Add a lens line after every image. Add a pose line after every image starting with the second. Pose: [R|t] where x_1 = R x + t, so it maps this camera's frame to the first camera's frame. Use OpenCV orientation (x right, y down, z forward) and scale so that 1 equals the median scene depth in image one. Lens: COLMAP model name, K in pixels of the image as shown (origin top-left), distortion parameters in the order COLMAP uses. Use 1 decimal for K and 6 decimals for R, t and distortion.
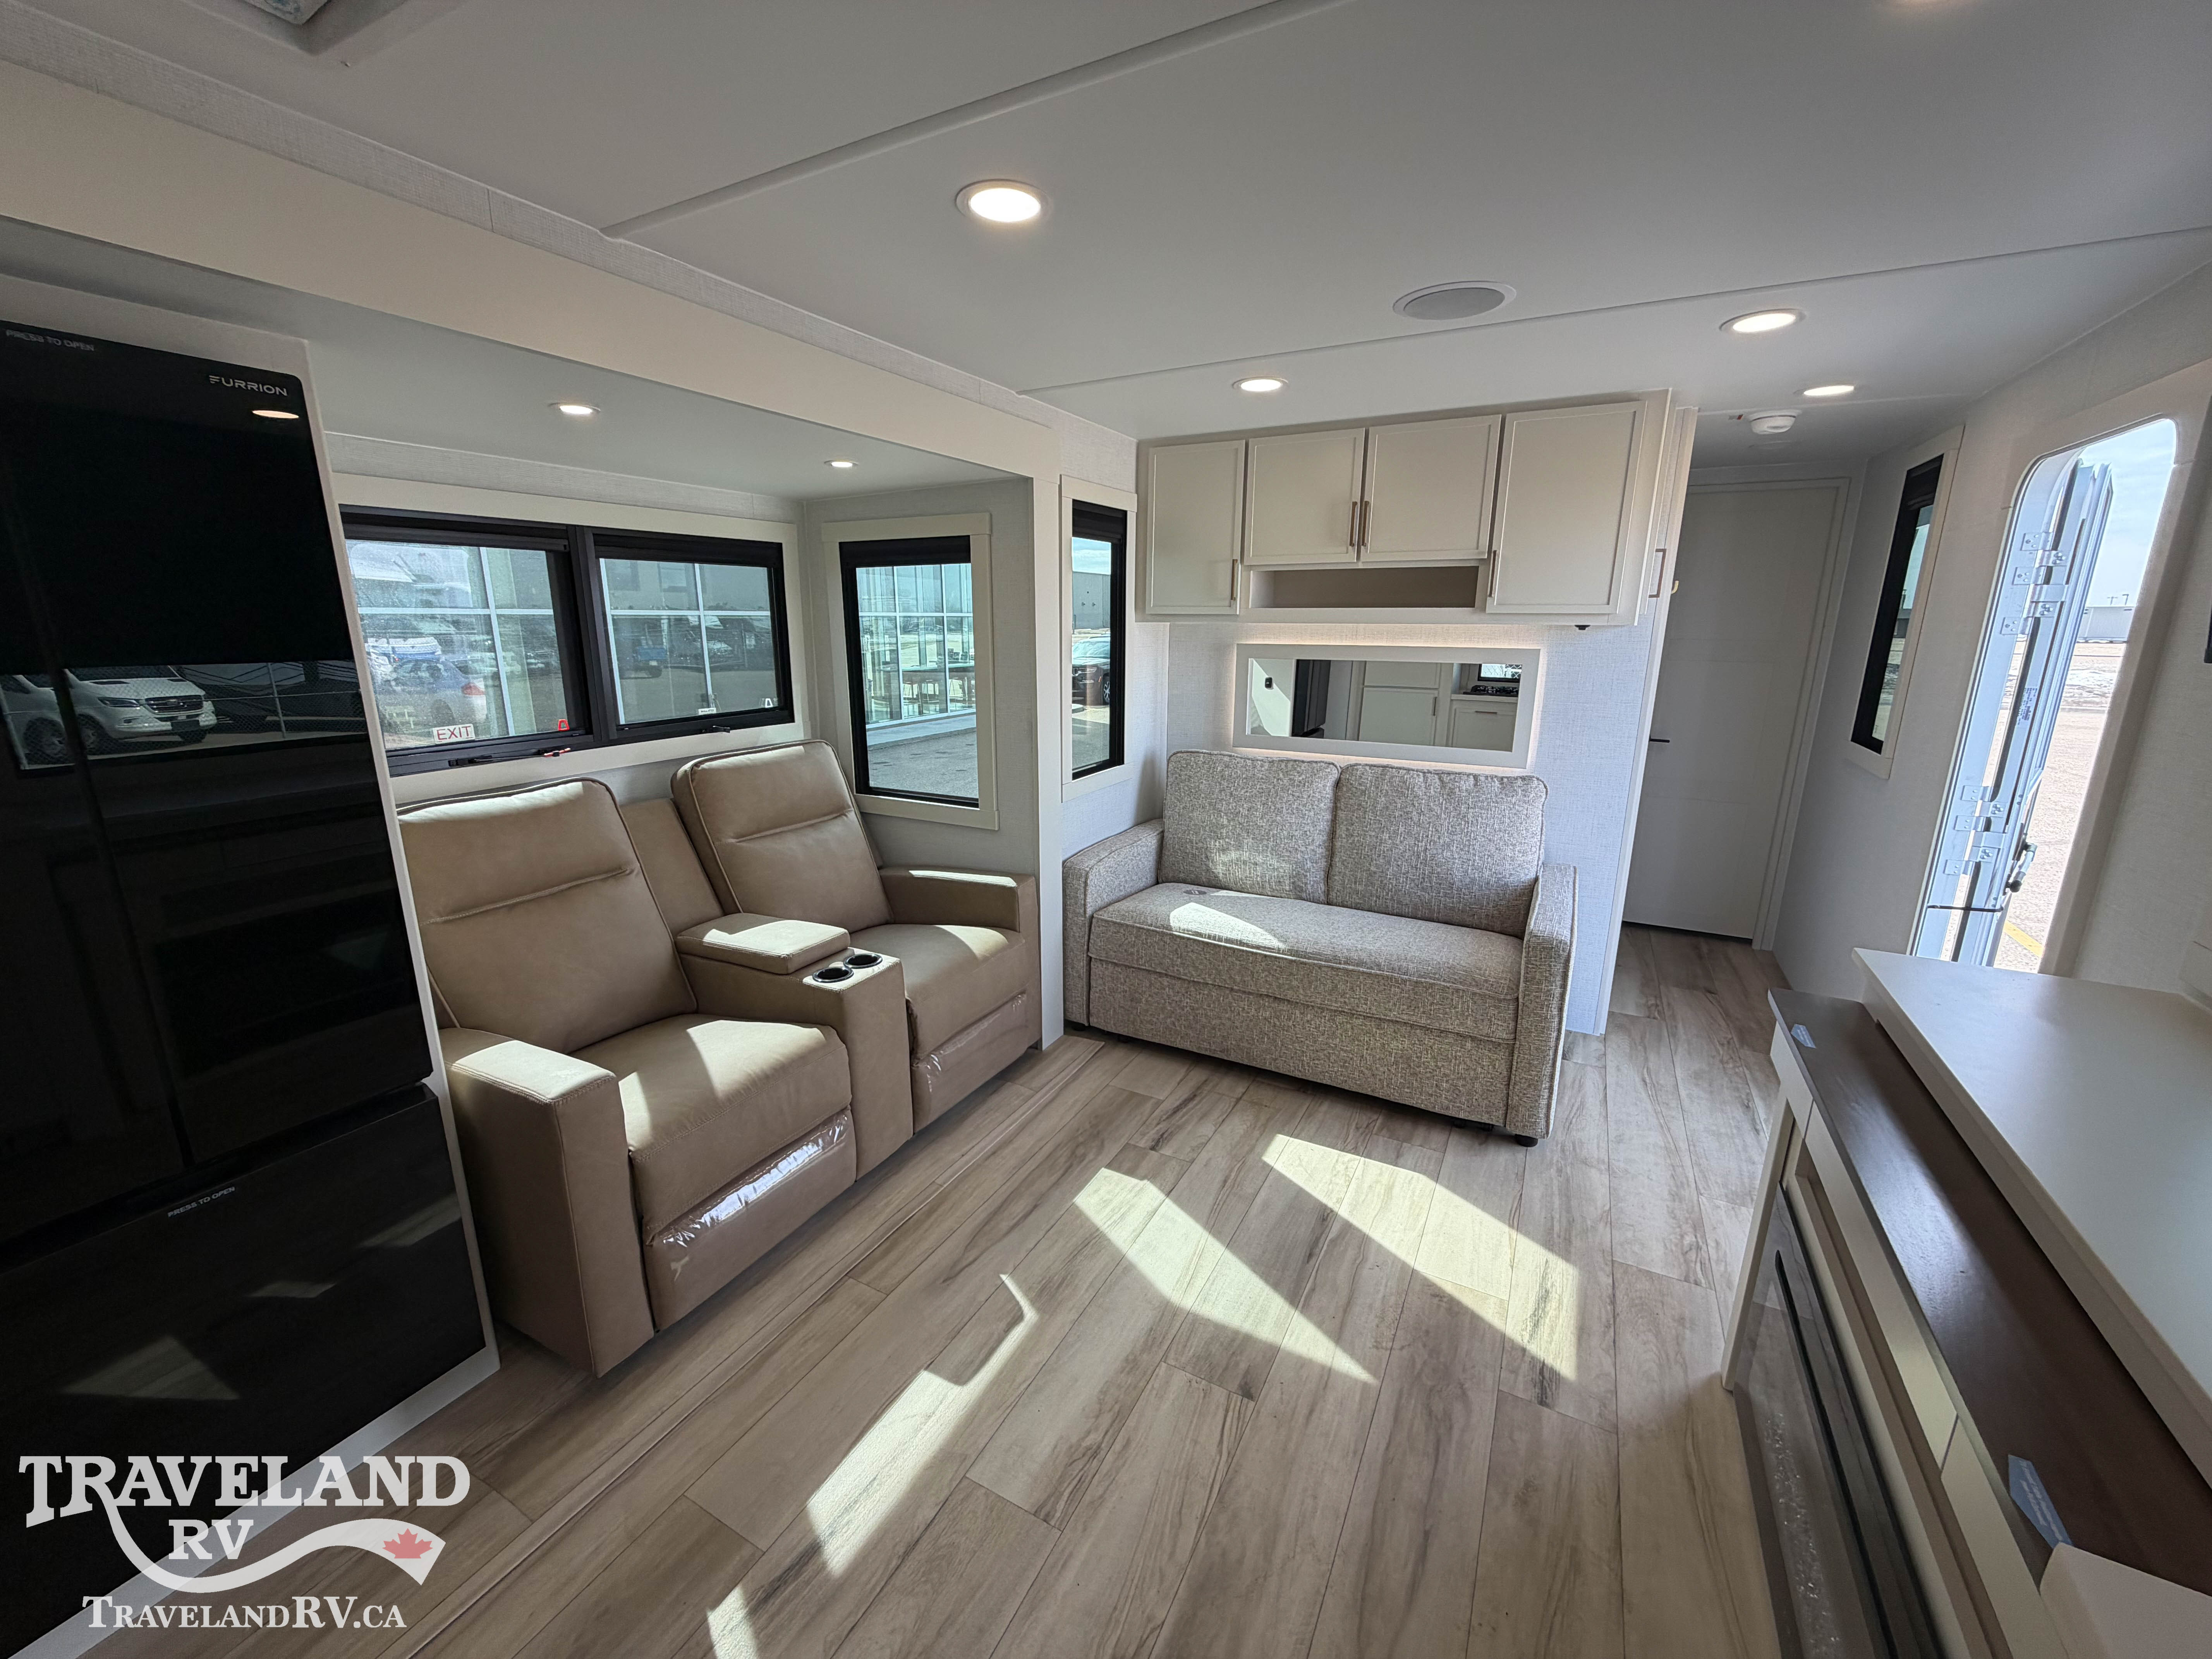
lens RADIAL K [[874.9, 0, 1101.0], [0, 874.9, 831.9], [0, 0, 1]] dist [-0.000883, -0.000464]
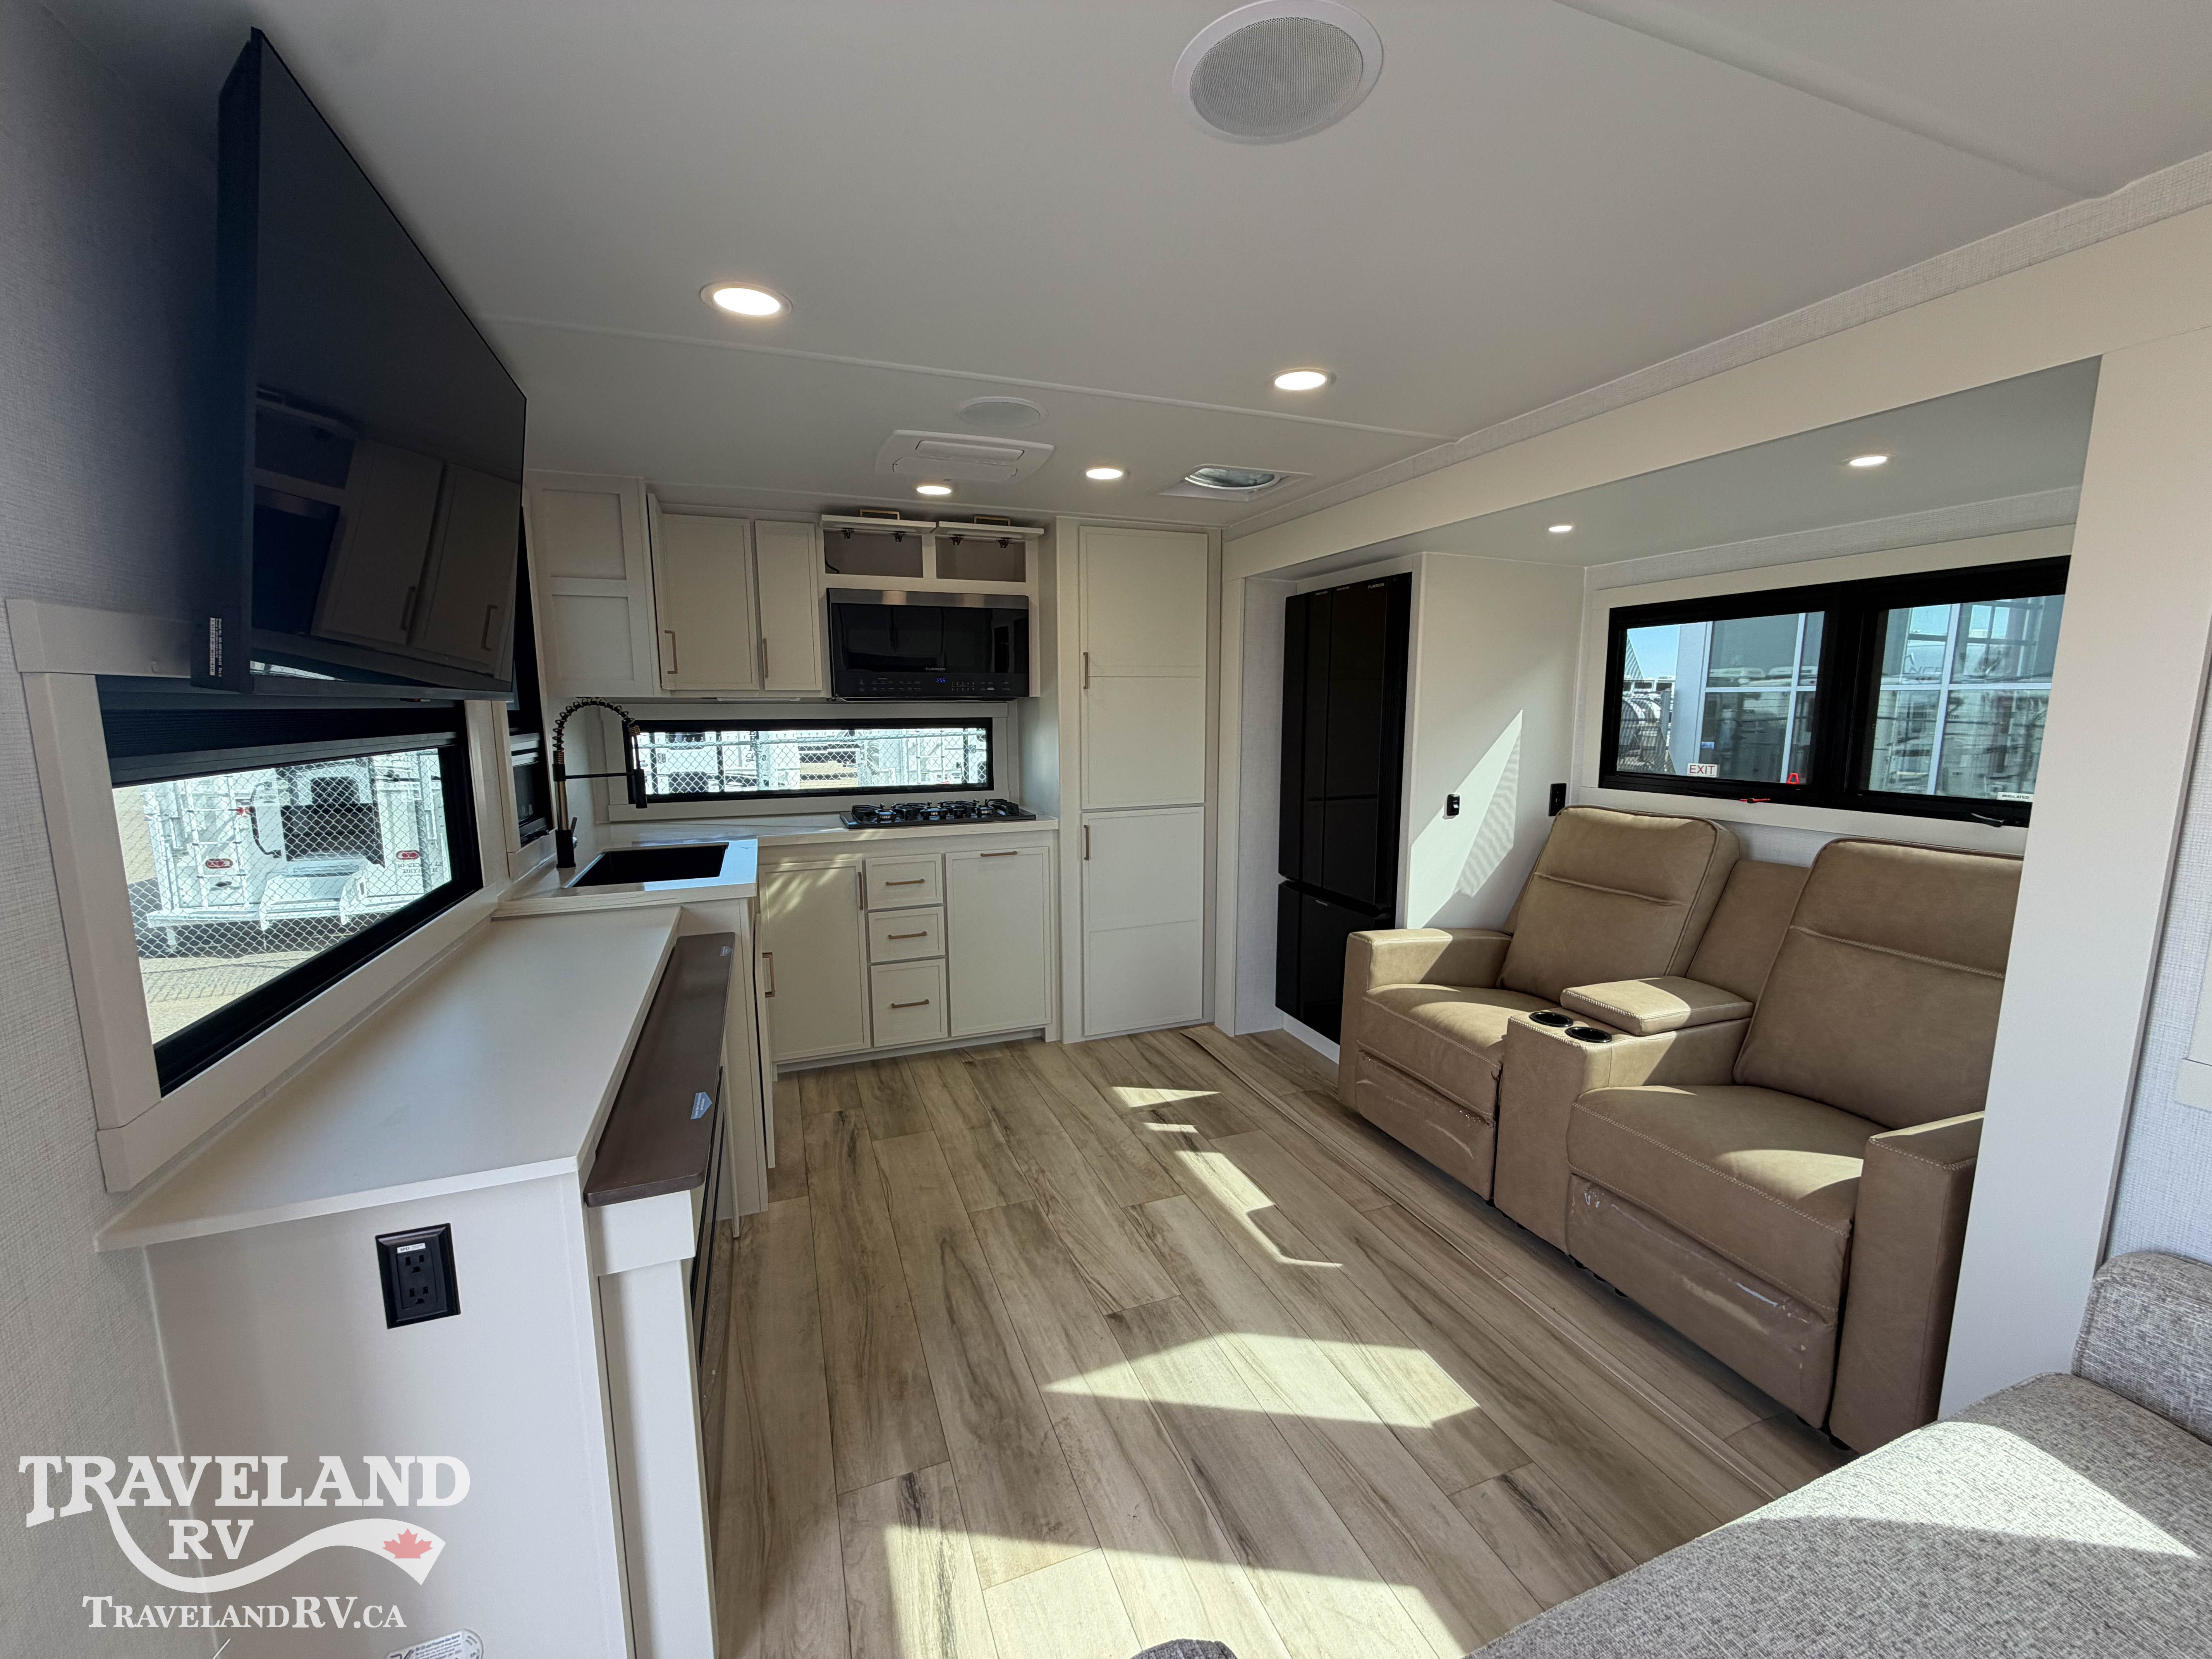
lens RADIAL K [[874.9, 0, 1096.2], [0, 874.9, 828.1], [0, 0, 1]] dist [-0.000883, -0.000464]
pose [[-0.655761, 0.106280, -0.747450, 0.719598], [-0.177902, 0.940409, 0.289796, -0.228066], [0.733709, 0.323010, -0.597776, 1.065020]]
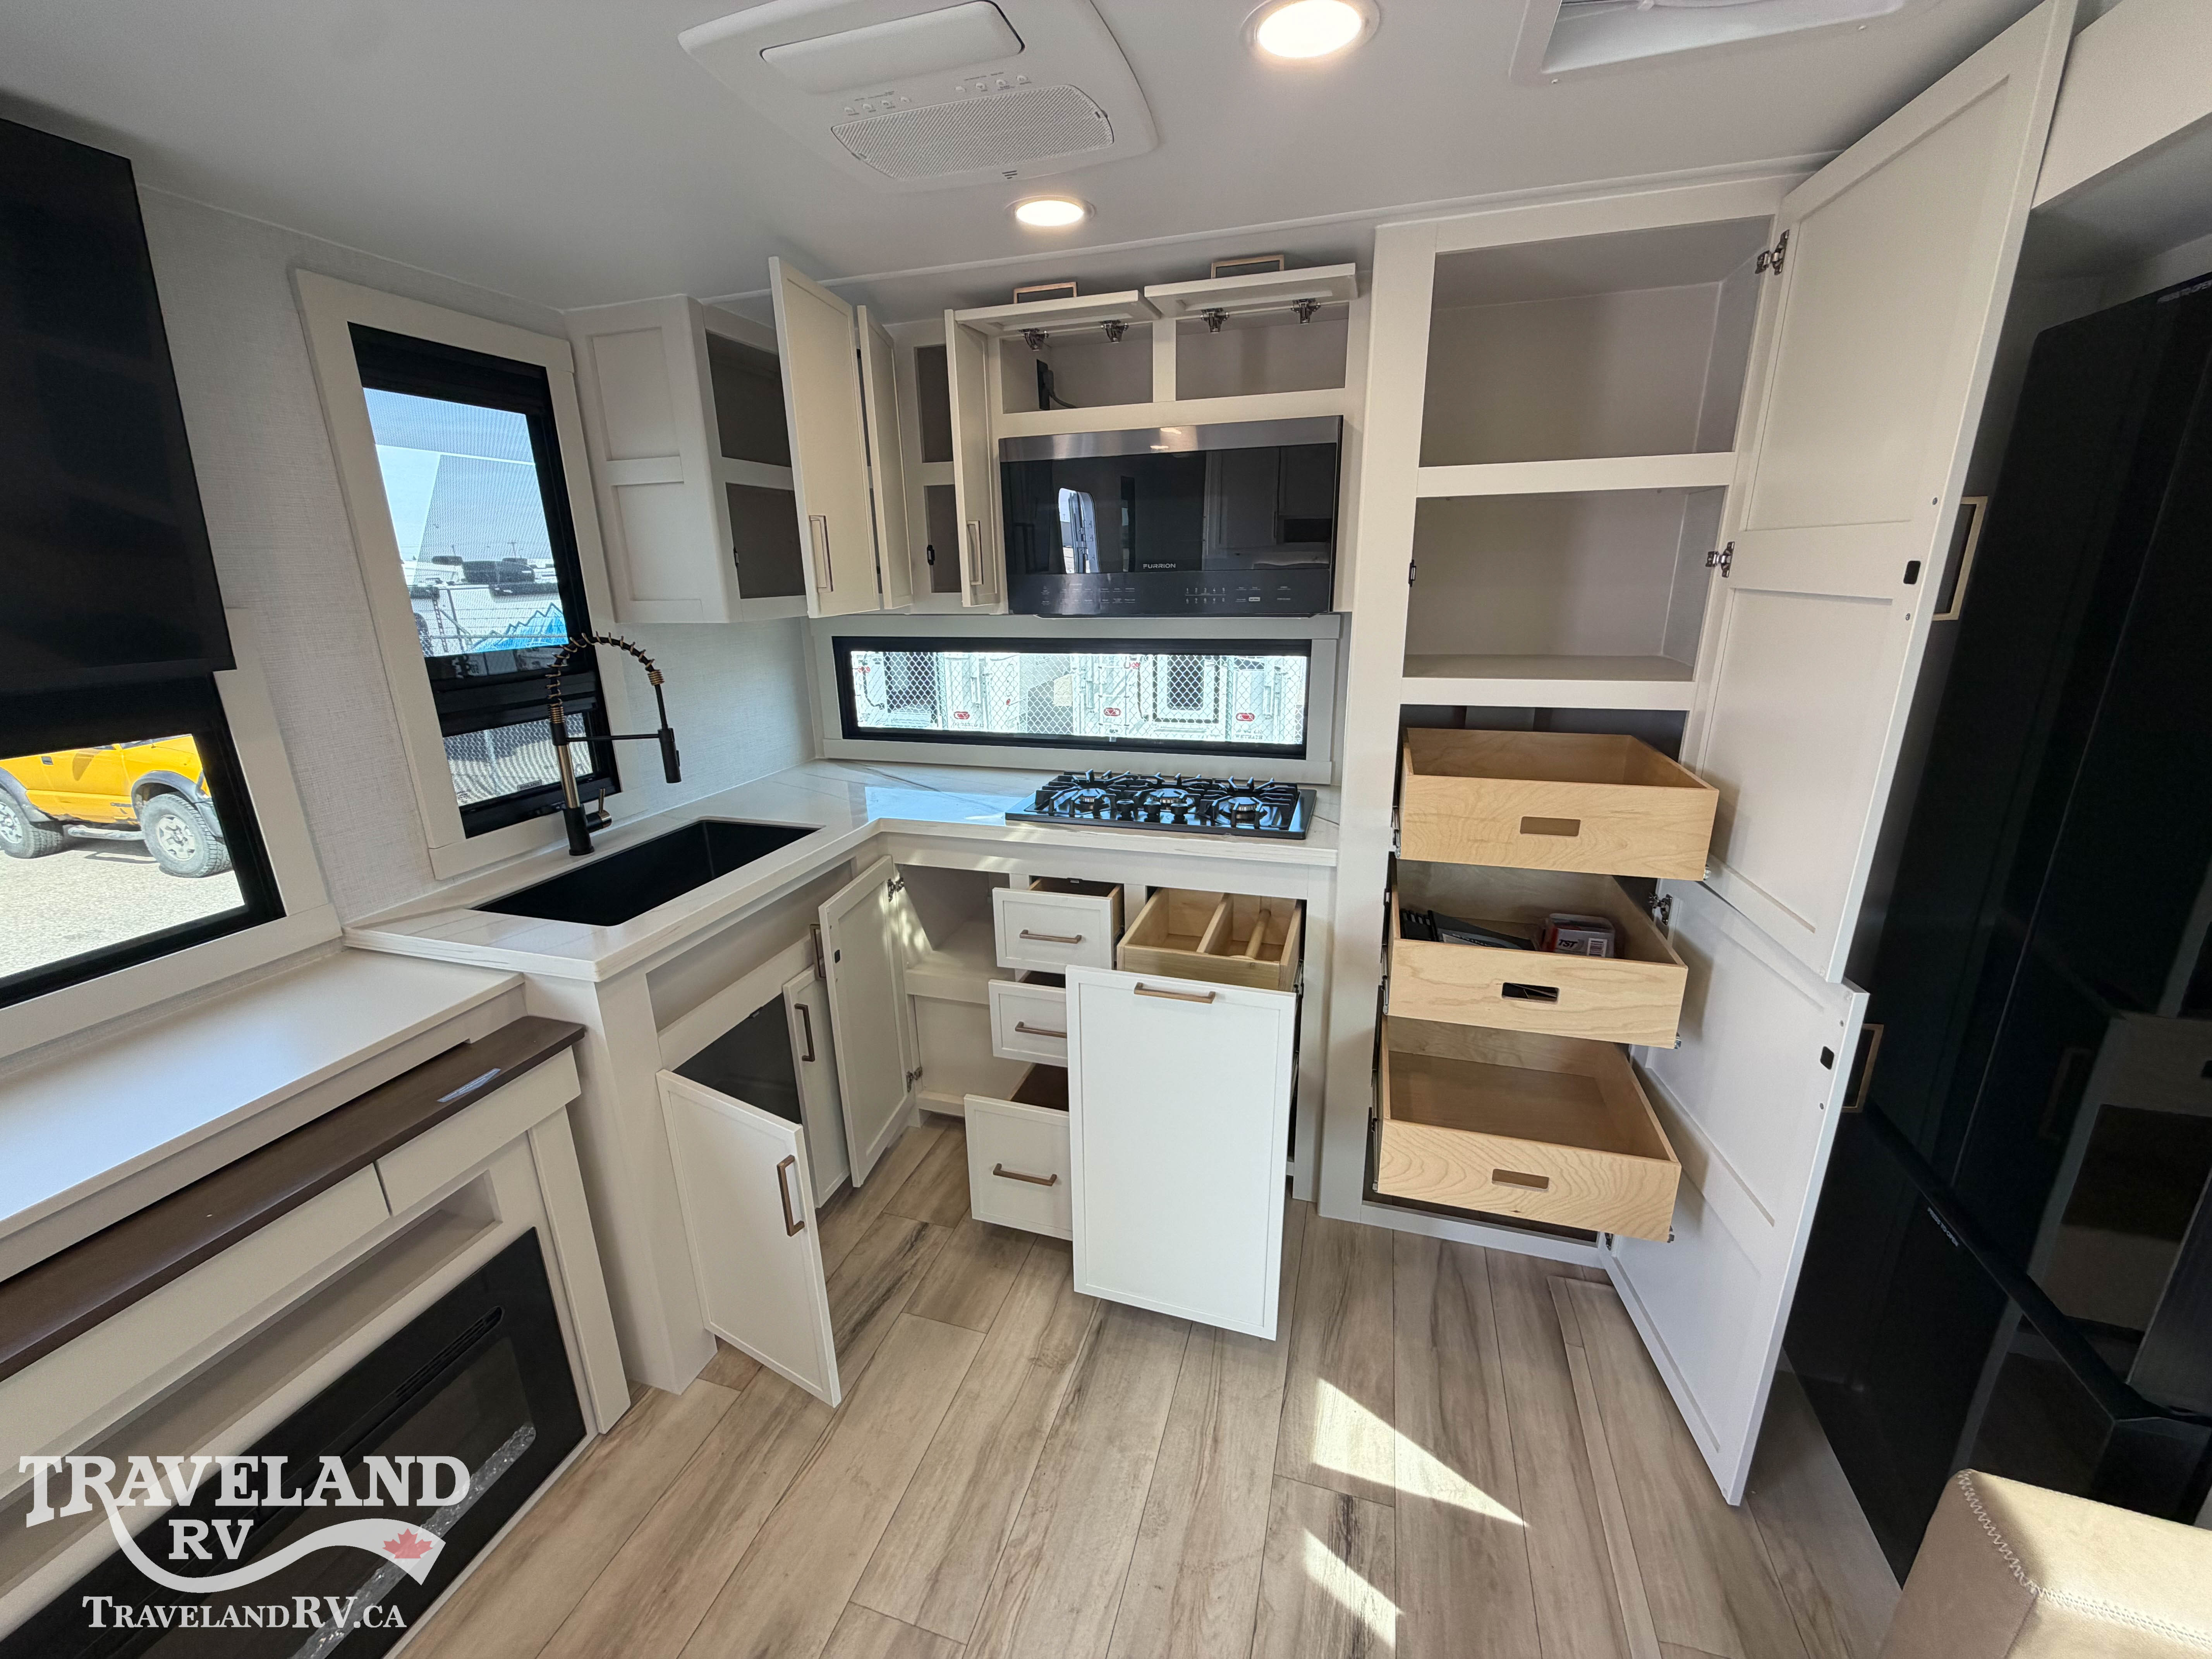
lens RADIAL K [[874.9, 0, 1095.8], [0, 874.9, 828.6], [0, 0, 1]] dist [-0.000883, -0.000464]
pose [[-0.981457, 0.069993, -0.178449, 0.005622], [-0.029559, 0.864549, 0.501678, -0.212522], [0.189392, 0.497650, -0.846449, 0.751635]]
